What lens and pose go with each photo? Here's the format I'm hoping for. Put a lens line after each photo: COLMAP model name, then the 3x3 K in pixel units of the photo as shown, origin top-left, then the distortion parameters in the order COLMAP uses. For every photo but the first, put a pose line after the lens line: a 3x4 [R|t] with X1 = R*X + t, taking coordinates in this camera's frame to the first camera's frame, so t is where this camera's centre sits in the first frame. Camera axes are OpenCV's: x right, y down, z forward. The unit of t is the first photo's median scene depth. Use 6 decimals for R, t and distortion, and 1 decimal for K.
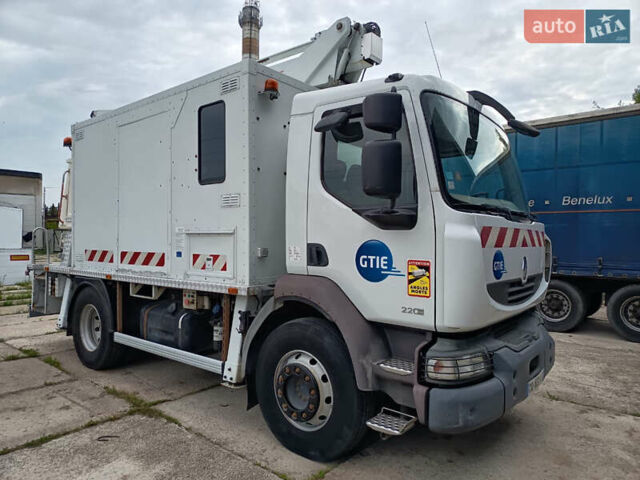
lens RADIAL K [[441.3, 0, 320.0], [0, 441.3, 240.0], [0, 0, 1]] dist [0.004663, 0.000362]
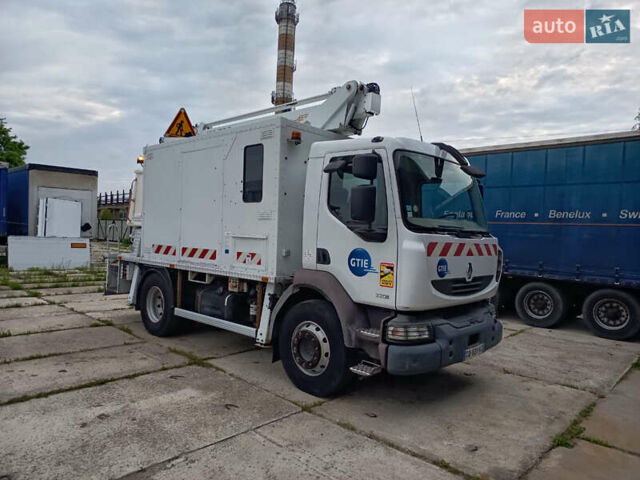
lens RADIAL K [[441.3, 0, 320.0], [0, 441.3, 240.0], [0, 0, 1]] dist [0.004663, 0.000362]
pose [[0.997266, 0.032568, -0.066326, 0.068182], [-0.031865, 0.999424, 0.011633, -0.032446], [0.066667, -0.009488, 0.997730, -0.396794]]
